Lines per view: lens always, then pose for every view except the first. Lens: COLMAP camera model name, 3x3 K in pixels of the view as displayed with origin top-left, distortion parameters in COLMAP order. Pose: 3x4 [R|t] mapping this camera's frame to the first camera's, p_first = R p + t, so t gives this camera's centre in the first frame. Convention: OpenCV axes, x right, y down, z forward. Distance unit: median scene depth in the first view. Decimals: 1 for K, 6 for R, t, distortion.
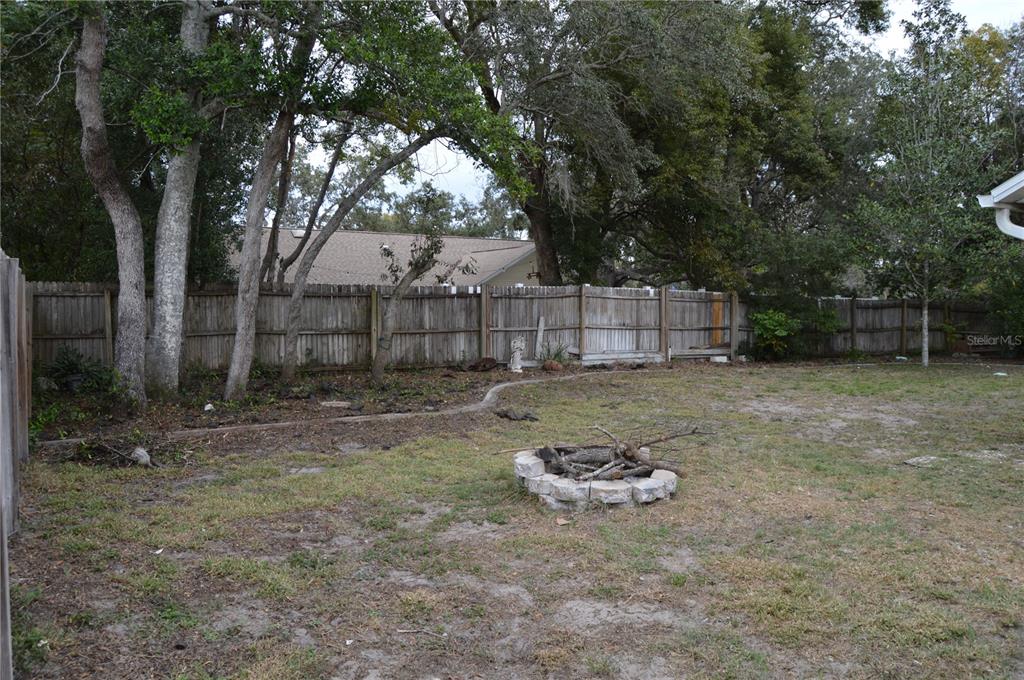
lens RADIAL K [[815.1, 0, 510.1], [0, 815.1, 344.1], [0, 0, 1]] dist [-0.095270, 0.039490]
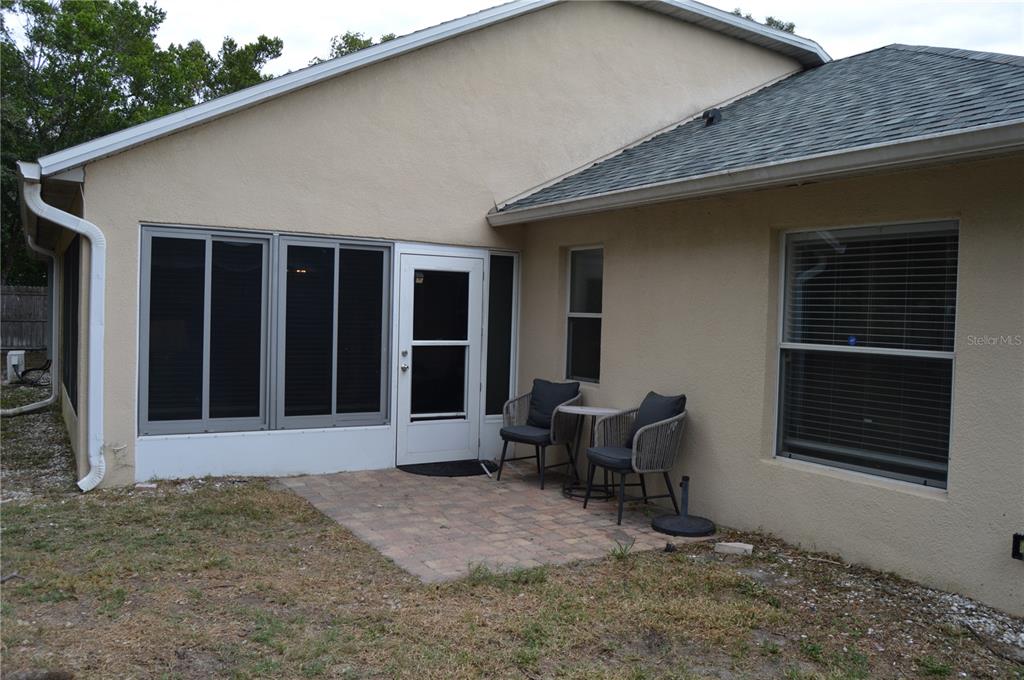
lens RADIAL K [[815.1, 0, 510.1], [0, 815.1, 344.1], [0, 0, 1]] dist [-0.095270, 0.039490]
pose [[-0.021002, -0.043272, 0.998843, -0.085065], [0.013023, 0.998966, 0.043551, -0.018274], [-0.999695, 0.013923, -0.020417, 0.255717]]
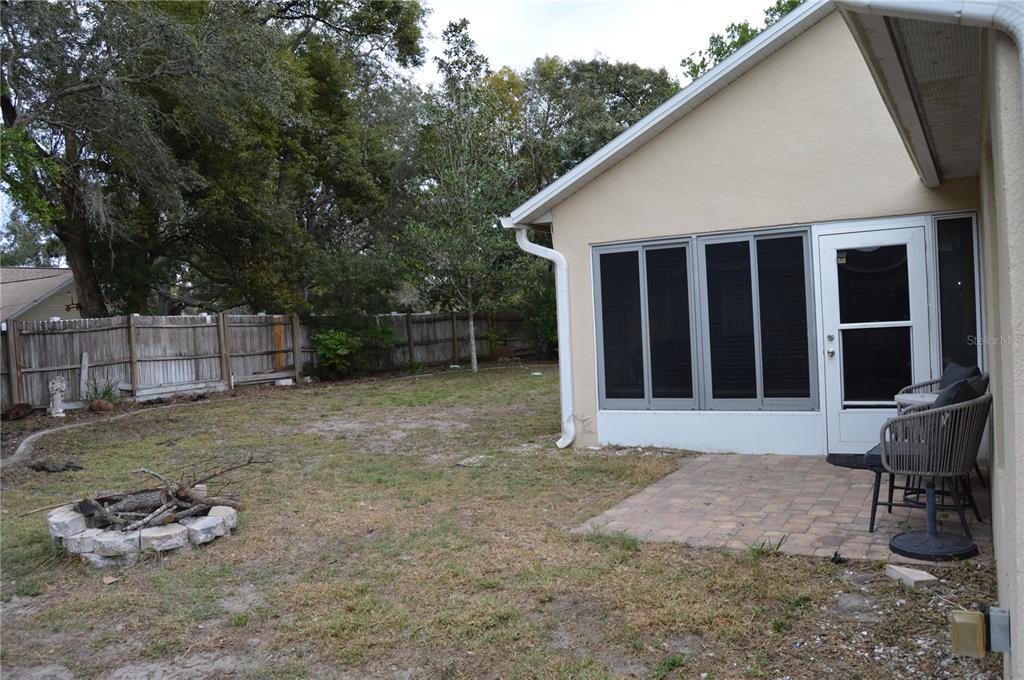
lens RADIAL K [[815.1, 0, 510.1], [0, 815.1, 344.1], [0, 0, 1]] dist [-0.095270, 0.039490]
pose [[0.864864, -0.065295, 0.497742, 0.009394], [0.078597, 0.996890, -0.005794, -0.000808], [-0.495815, 0.044132, 0.867306, 0.001349]]
